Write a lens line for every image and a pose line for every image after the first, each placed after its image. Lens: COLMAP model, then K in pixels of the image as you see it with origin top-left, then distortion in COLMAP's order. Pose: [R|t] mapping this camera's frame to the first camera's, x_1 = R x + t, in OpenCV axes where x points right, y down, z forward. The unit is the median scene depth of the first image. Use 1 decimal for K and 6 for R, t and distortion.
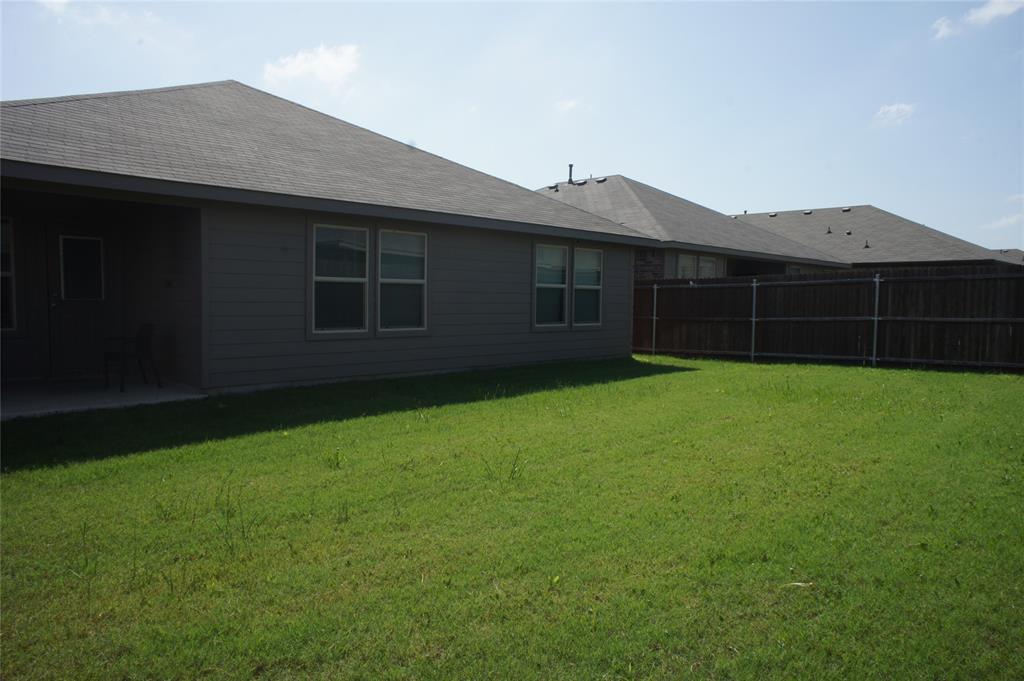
lens RADIAL K [[704.1, 0, 510.0], [0, 704.1, 340.7], [0, 0, 1]] dist [-0.021530, 0.013010]
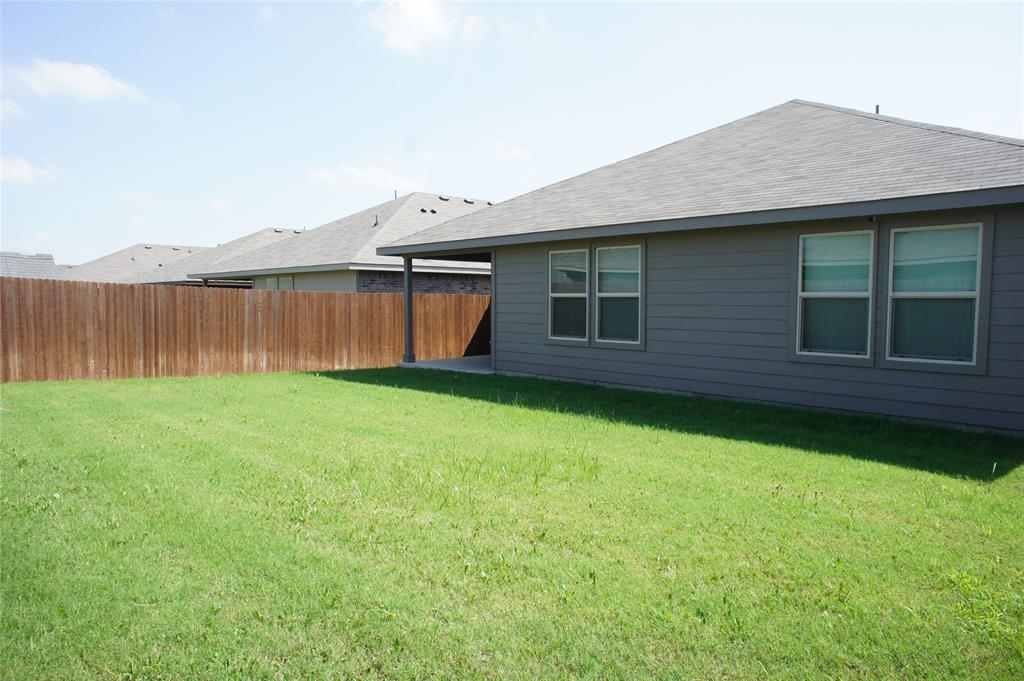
lens RADIAL K [[704.1, 0, 510.1], [0, 704.1, 341.7], [0, 0, 1]] dist [-0.021530, 0.013010]
pose [[-0.041348, 0.033749, -0.998575, 0.911661], [-0.079790, 0.996126, 0.036970, -0.042799], [0.995954, 0.081205, -0.038495, 0.911447]]
